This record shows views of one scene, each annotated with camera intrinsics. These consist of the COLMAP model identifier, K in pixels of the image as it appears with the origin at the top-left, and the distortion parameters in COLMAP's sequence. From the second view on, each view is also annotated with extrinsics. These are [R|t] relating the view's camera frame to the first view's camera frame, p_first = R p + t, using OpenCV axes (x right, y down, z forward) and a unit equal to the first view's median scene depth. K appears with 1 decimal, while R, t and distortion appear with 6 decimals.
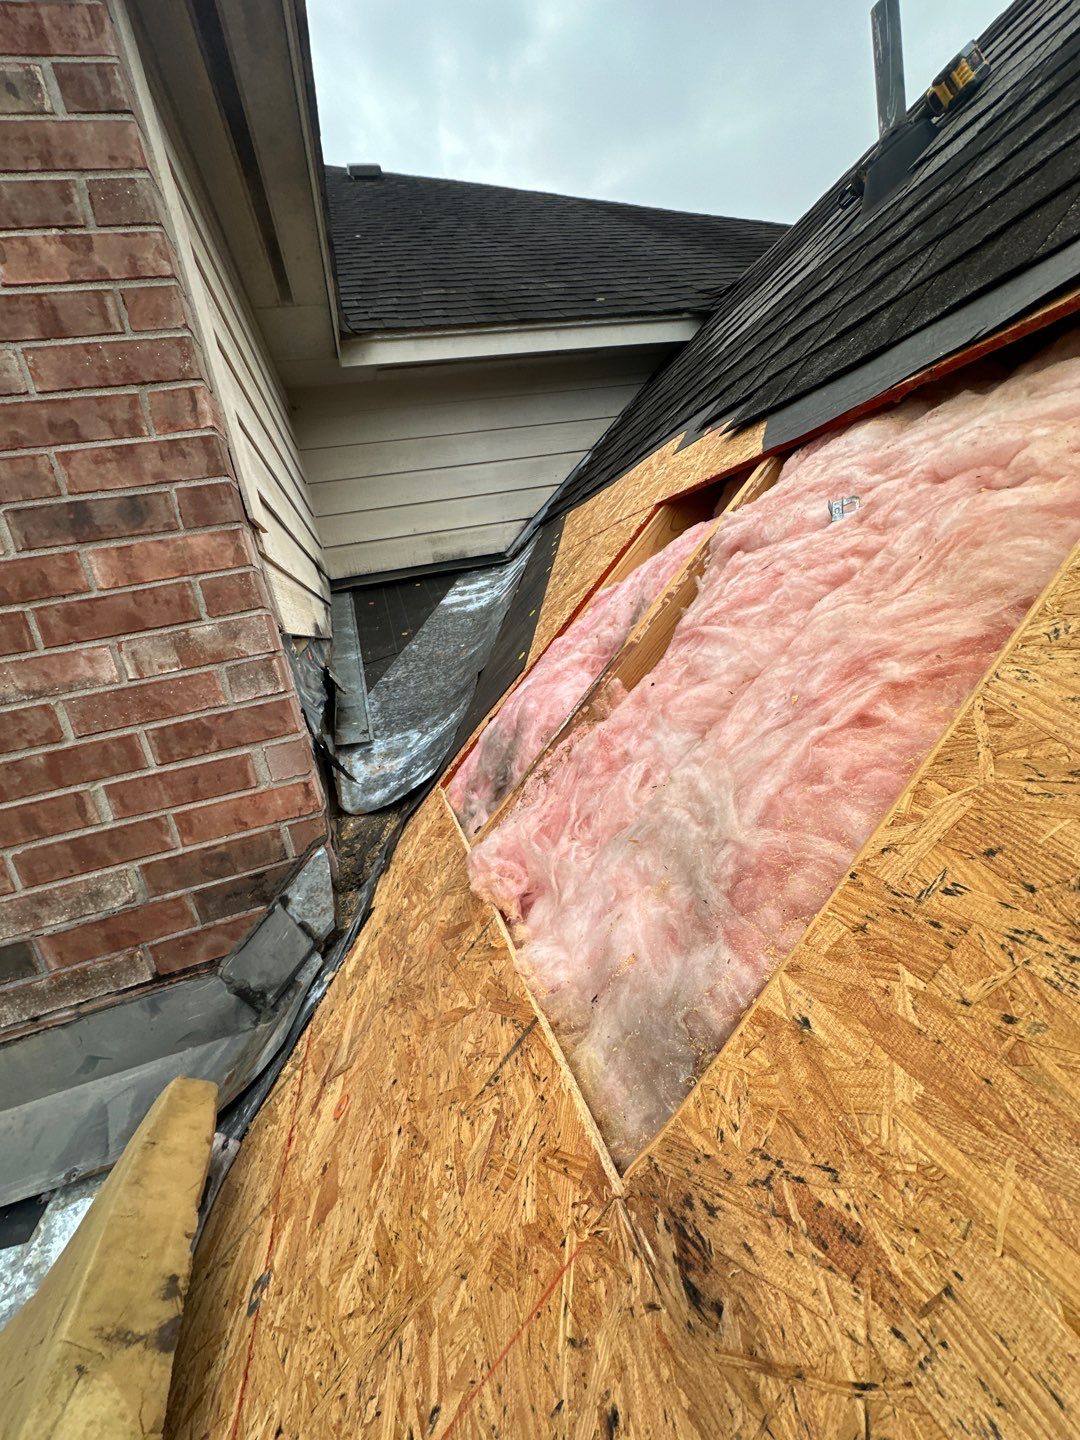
lens RADIAL K [[572.3, 0, 540.3], [0, 572.3, 719.6], [0, 0, 1]] dist [-0.002097, -0.000021]
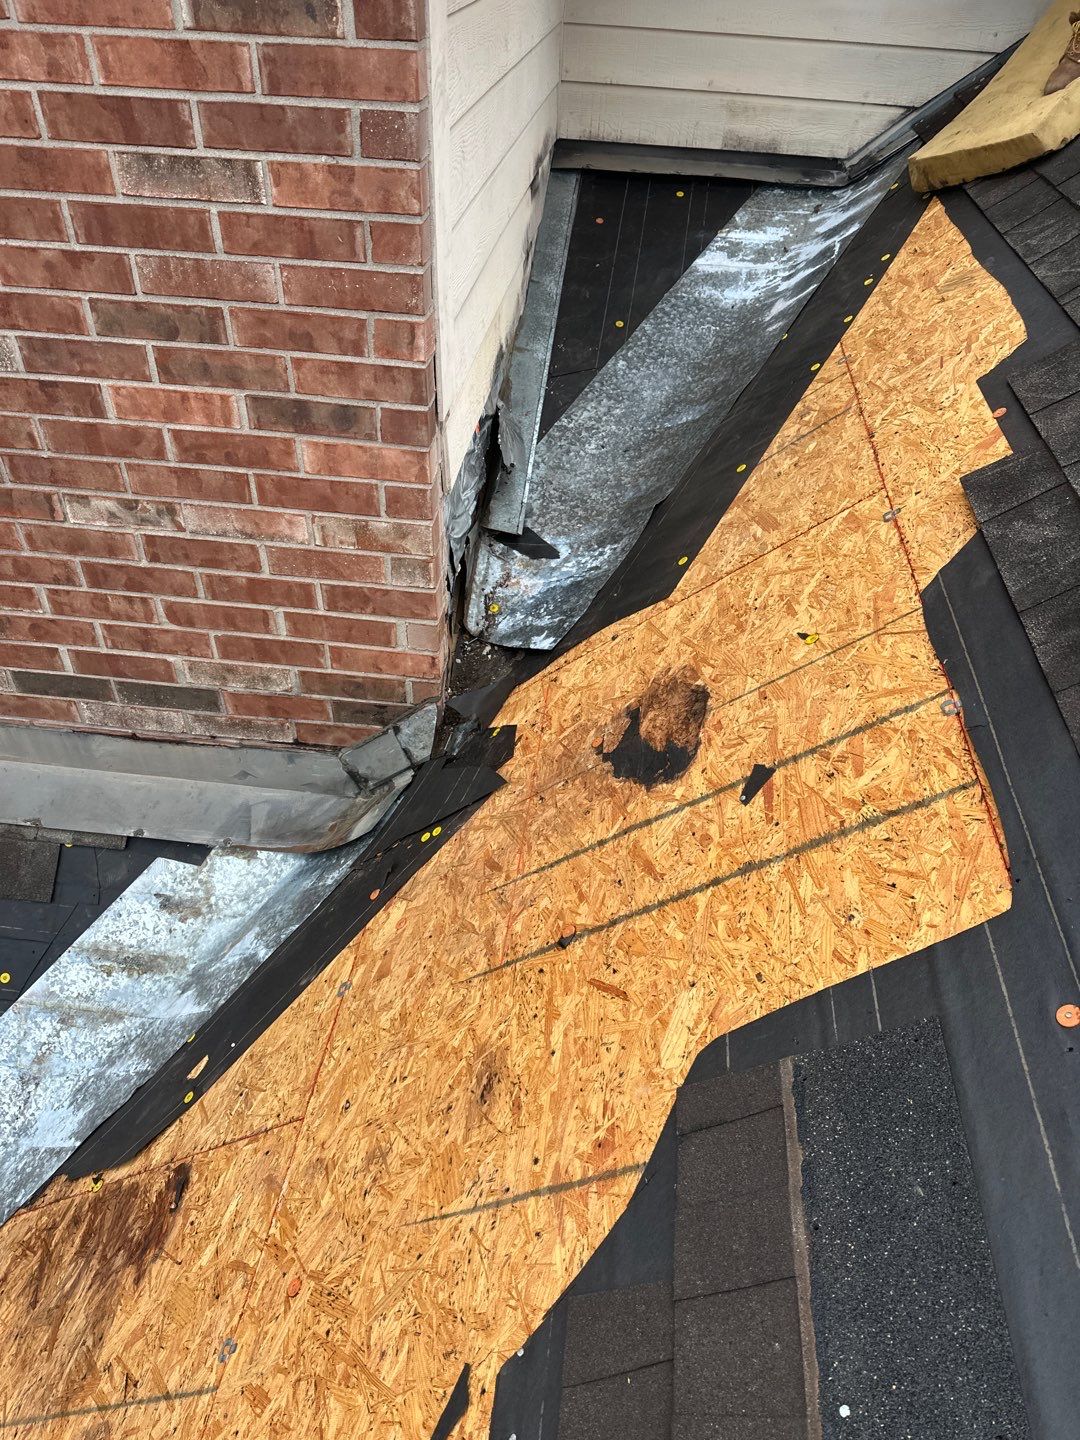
lens RADIAL K [[1006.6, 0, 548.4], [0, 1006.6, 712.2], [0, 0, 1]] dist [0.071139, -0.101237]
pose [[0.902274, 0.406520, -0.143675, 0.140615], [-0.276816, 0.801653, 0.529836, -0.992821], [0.330566, -0.438286, 0.835842, -0.697839]]
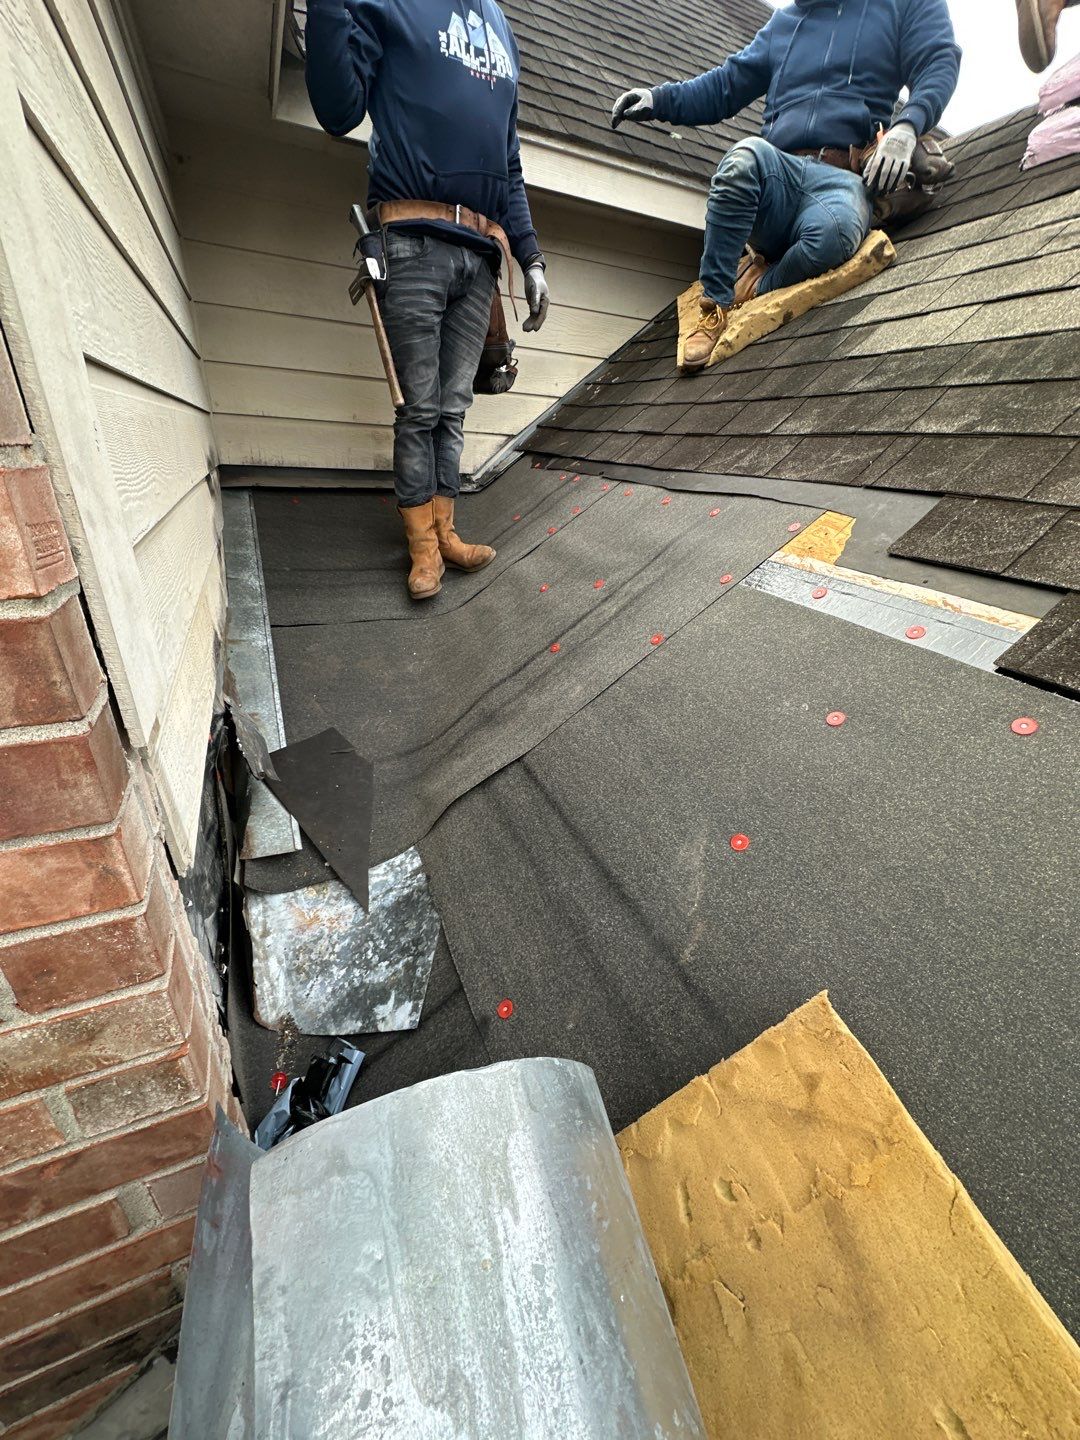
lens RADIAL K [[572.3, 0, 541.2], [0, 572.3, 719.2], [0, 0, 1]] dist [-0.002097, -0.000021]
pose [[0.959256, 0.150314, 0.239236, -0.344025], [-0.204887, 0.953120, 0.222673, -0.553590], [-0.194550, -0.262616, 0.945084, 0.582164]]
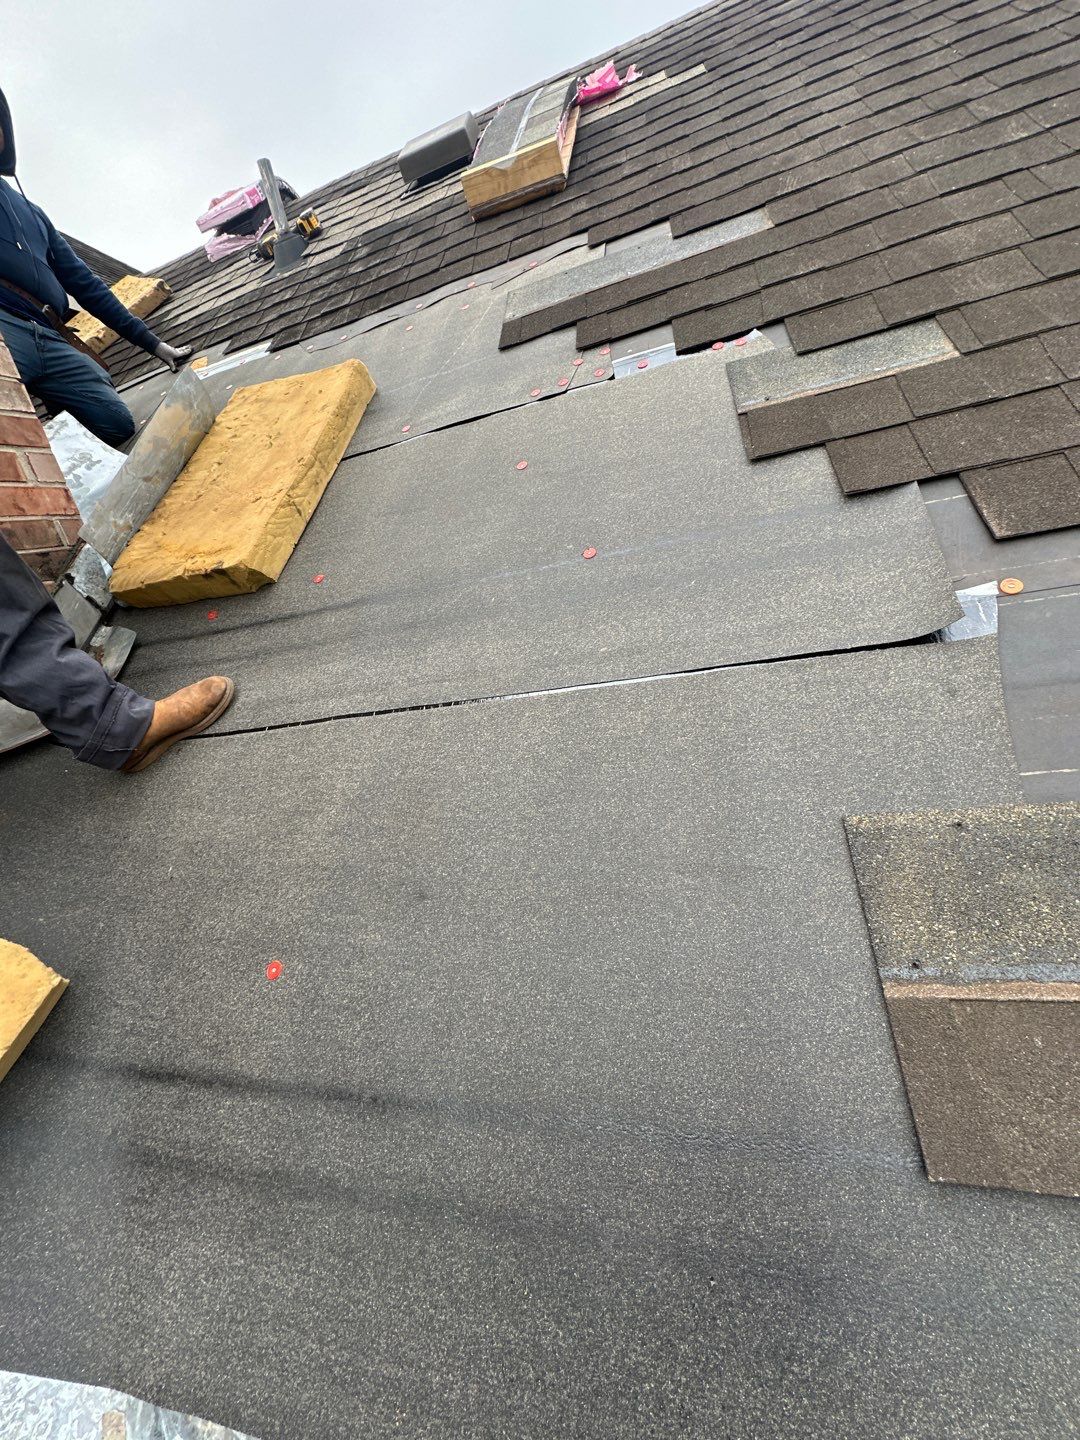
lens RADIAL K [[572.3, 0, 540.8], [0, 572.3, 720.4], [0, 0, 1]] dist [-0.002097, -0.000021]
pose [[0.522578, -0.178002, 0.833803, -1.098746], [0.269262, 0.962368, 0.036691, 0.927929], [-0.808956, 0.205338, 0.550842, -0.534180]]
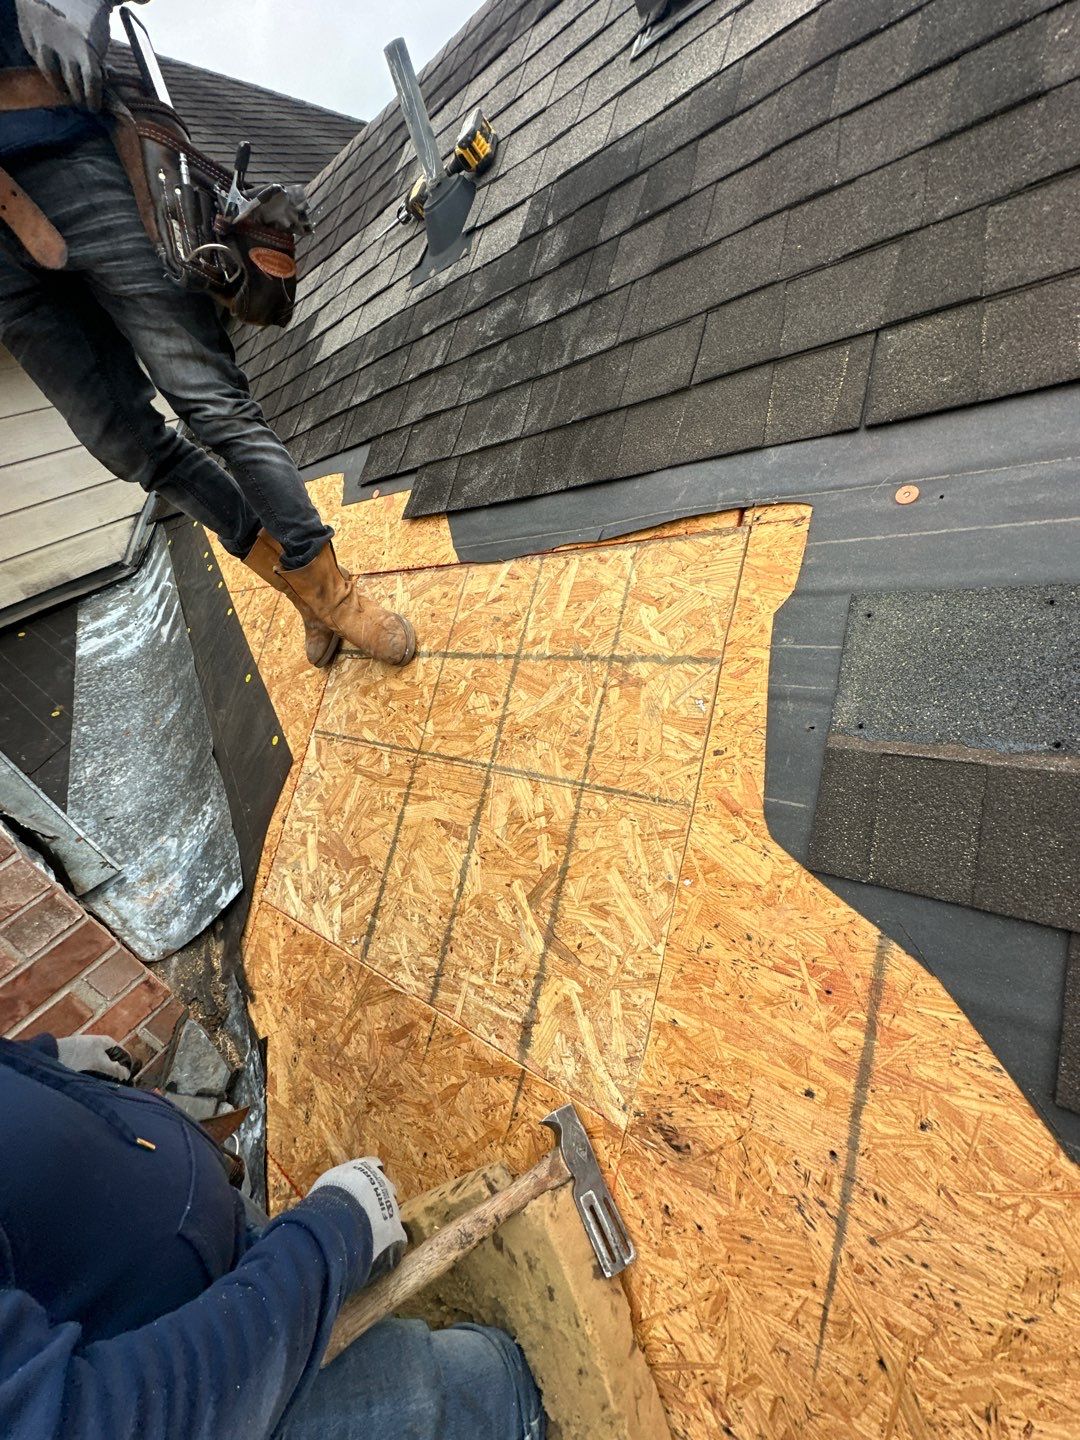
lens RADIAL K [[572.3, 0, 541.0], [0, 572.3, 720.1], [0, 0, 1]] dist [-0.002097, -0.000021]
pose [[0.798518, -0.363541, 0.479799, -0.187774], [0.270310, 0.928715, 0.253813, -0.395276], [-0.537868, -0.072980, 0.839864, -0.166770]]
